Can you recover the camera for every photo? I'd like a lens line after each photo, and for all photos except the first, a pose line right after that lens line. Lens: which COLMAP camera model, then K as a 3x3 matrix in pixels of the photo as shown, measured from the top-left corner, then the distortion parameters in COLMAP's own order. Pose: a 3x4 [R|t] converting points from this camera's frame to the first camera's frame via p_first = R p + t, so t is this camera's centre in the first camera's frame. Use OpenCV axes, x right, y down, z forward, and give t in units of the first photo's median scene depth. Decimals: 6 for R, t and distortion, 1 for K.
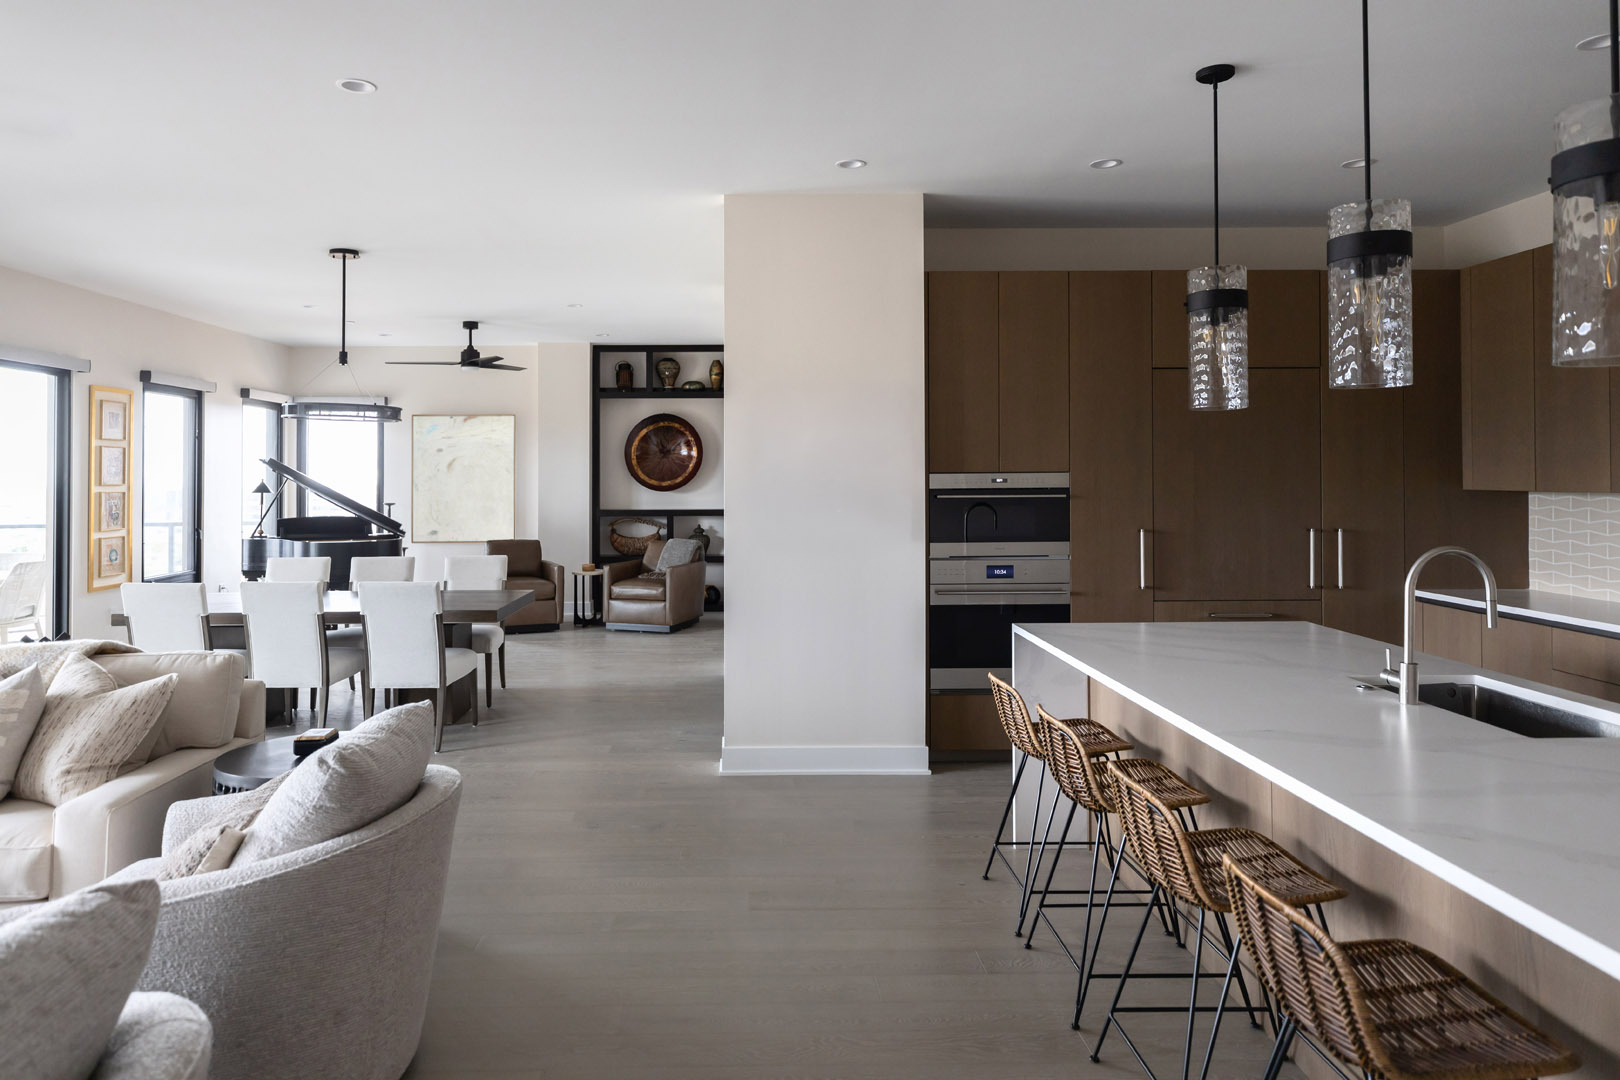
lens RADIAL K [[1000.4, 0, 785.1], [0, 1000.4, 459.6], [0, 0, 1]] dist [-0.002031, -0.001568]
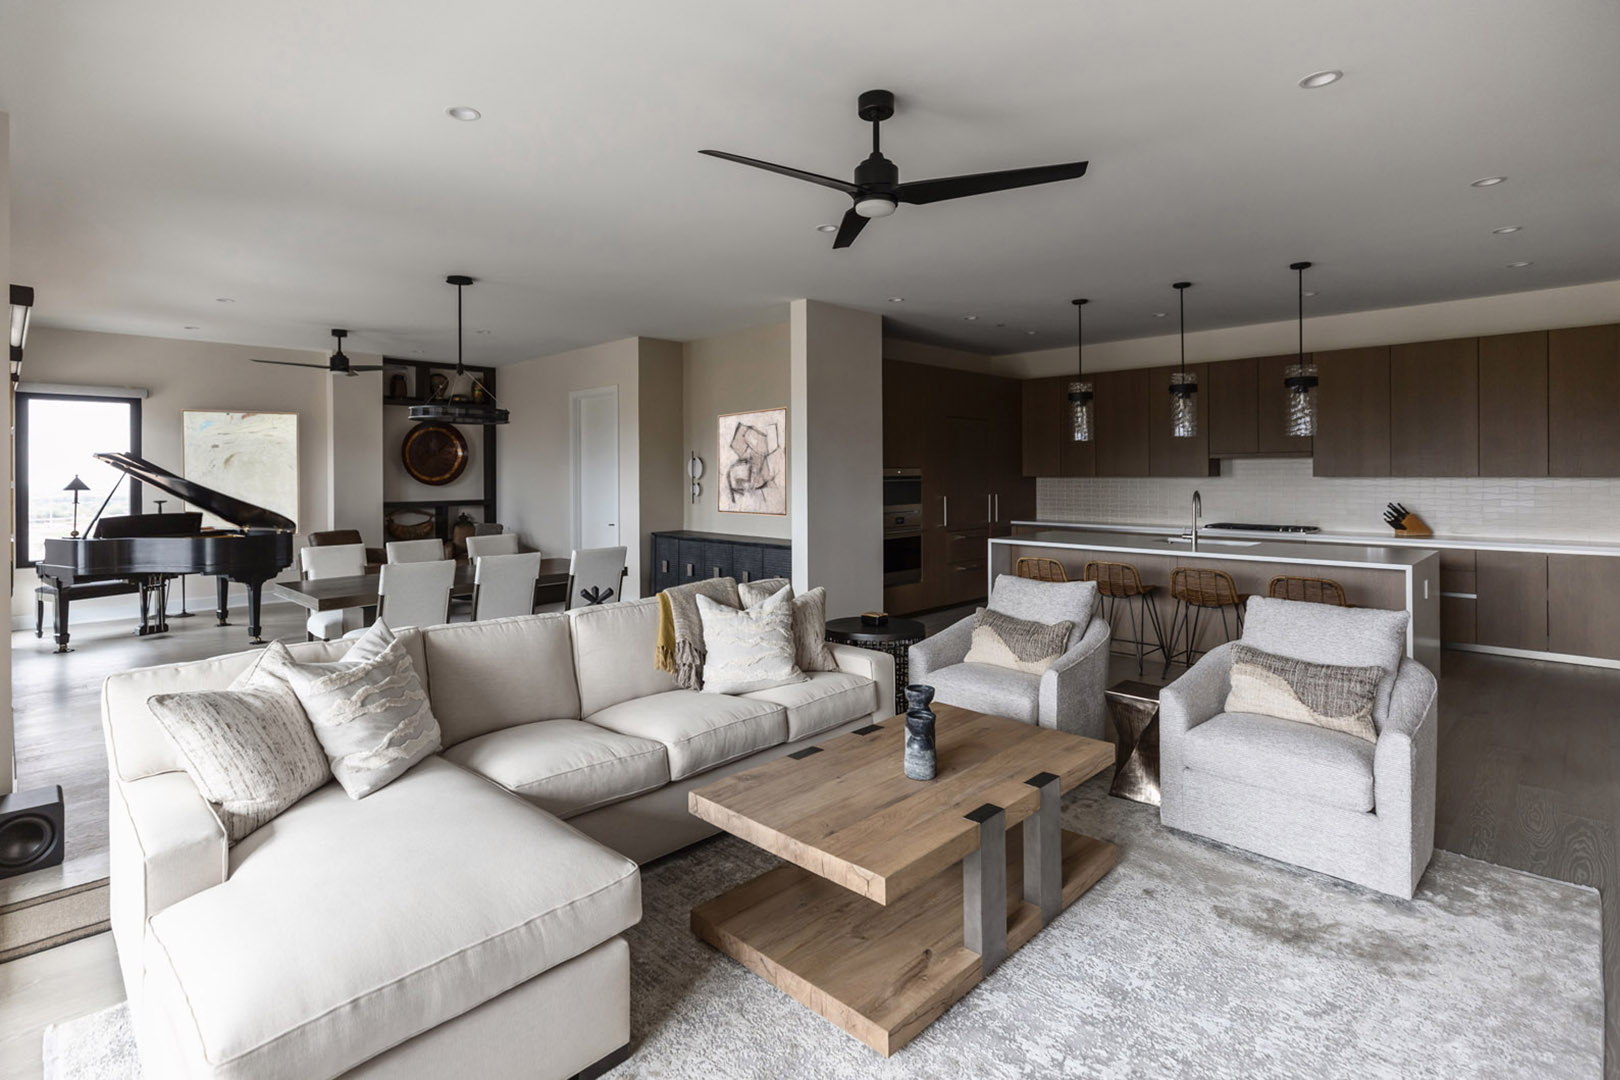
lens RADIAL K [[770.6, 0, 804.5], [0, 770.6, 470.7], [0, 0, 1]] dist [-0.001054, -0.000047]
pose [[0.718493, 0.002348, 0.695530, -0.534280], [-0.007776, 0.999959, 0.004657, 0.007759], [-0.695491, -0.008754, 0.718482, 0.043444]]
